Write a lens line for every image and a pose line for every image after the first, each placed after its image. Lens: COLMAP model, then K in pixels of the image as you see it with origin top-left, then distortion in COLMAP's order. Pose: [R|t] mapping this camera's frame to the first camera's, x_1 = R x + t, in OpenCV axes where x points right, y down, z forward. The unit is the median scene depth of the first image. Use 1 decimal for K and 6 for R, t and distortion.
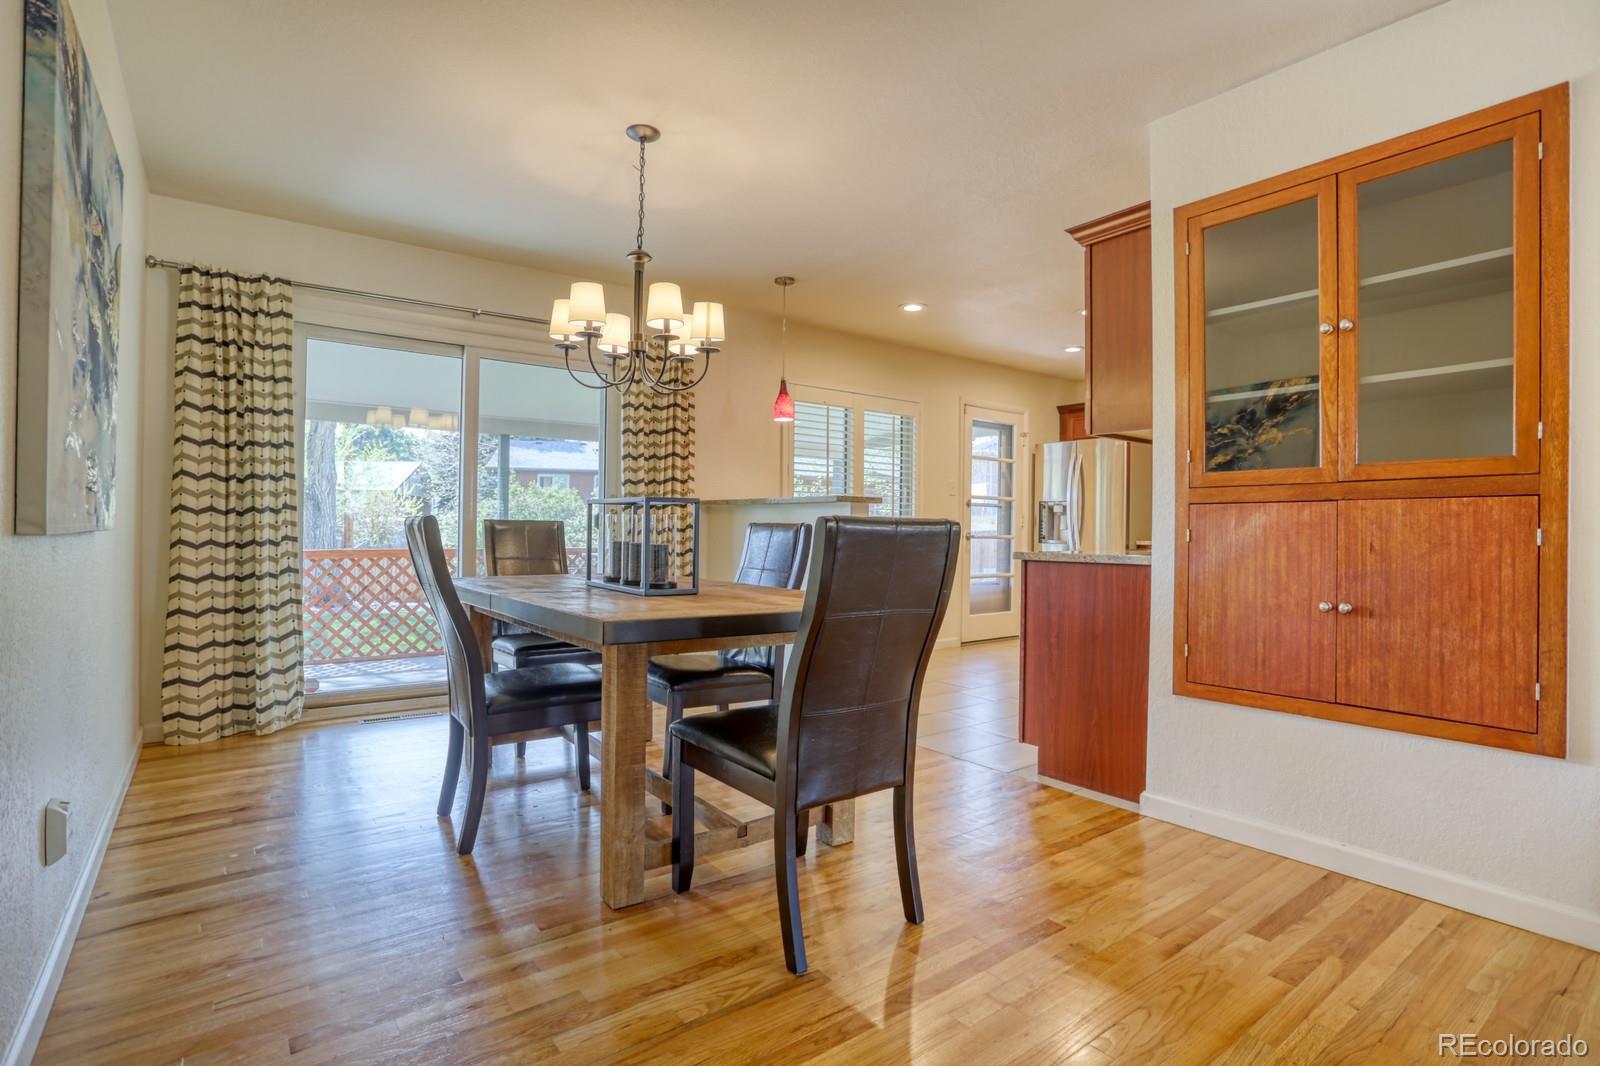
lens RADIAL K [[781.9, 0, 794.0], [0, 781.9, 526.4], [0, 0, 1]] dist [-0.071980, 0.022380]
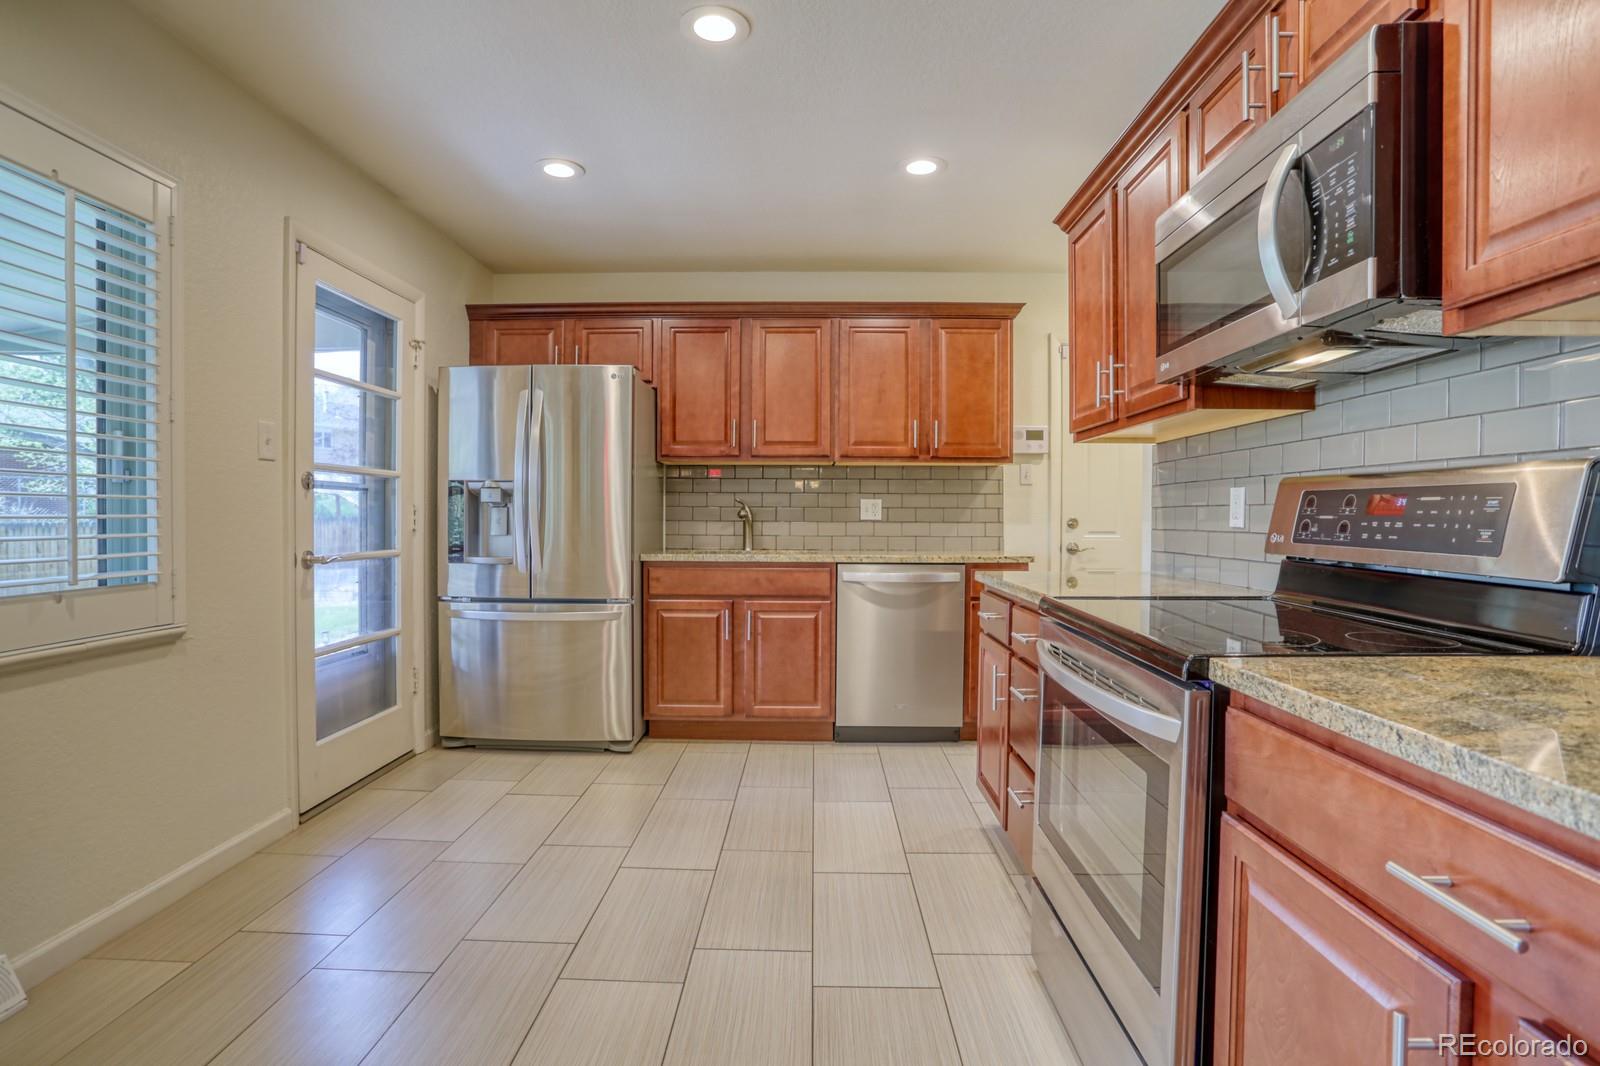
lens RADIAL K [[781.9, 0, 794.0], [0, 781.9, 526.4], [0, 0, 1]] dist [-0.071980, 0.022380]
pose [[0.626022, -0.018806, 0.779578, 0.065252], [0.004482, 0.999779, 0.020518, -0.011509], [-0.779792, -0.009351, 0.625968, 0.510932]]
